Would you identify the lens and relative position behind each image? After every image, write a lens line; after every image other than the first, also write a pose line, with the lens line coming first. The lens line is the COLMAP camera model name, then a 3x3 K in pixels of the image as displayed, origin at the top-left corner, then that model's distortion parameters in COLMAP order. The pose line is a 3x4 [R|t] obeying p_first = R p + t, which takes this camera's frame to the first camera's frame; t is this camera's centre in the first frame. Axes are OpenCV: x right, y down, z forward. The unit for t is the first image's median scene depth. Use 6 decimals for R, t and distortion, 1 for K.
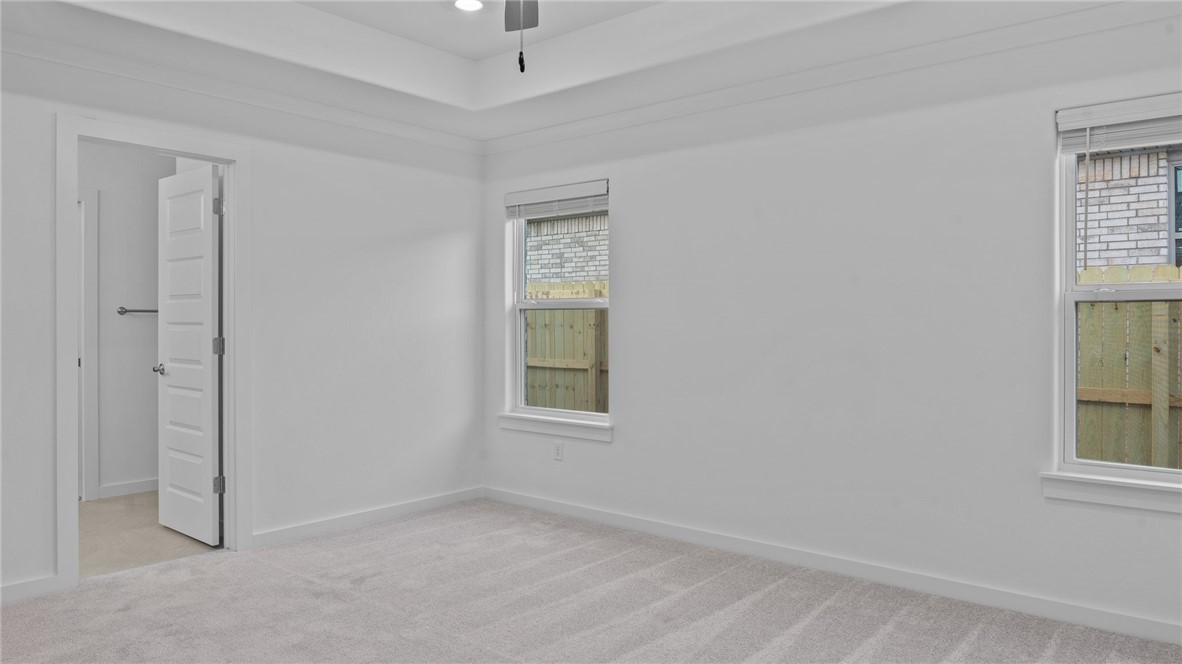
lens RADIAL K [[788.6, 0, 591.0], [0, 788.6, 332.0], [0, 0, 1]] dist [-0.002476, 0.000061]
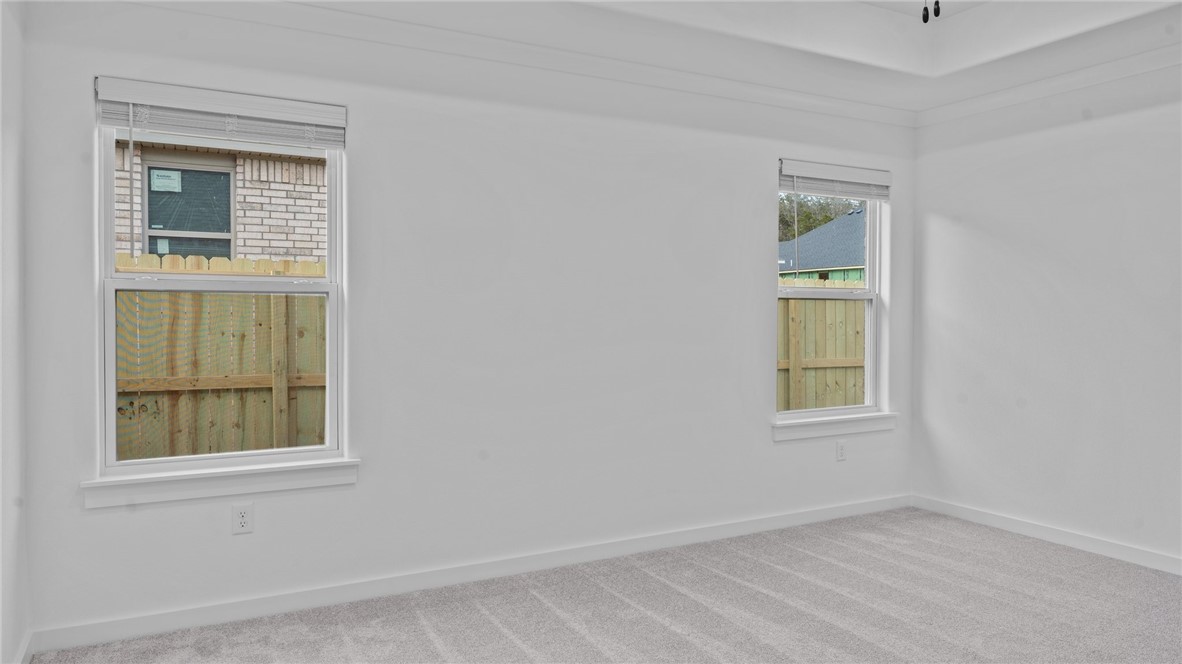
lens RADIAL K [[793.6, 0, 591.7], [0, 793.6, 295.6], [0, 0, 1]] dist [0.033214, 0.000110]
pose [[0.333710, 0.026538, 0.942302, -0.341085], [0.003360, 0.999564, -0.029341, -0.003773], [-0.942670, 0.012957, 0.333475, 0.327051]]
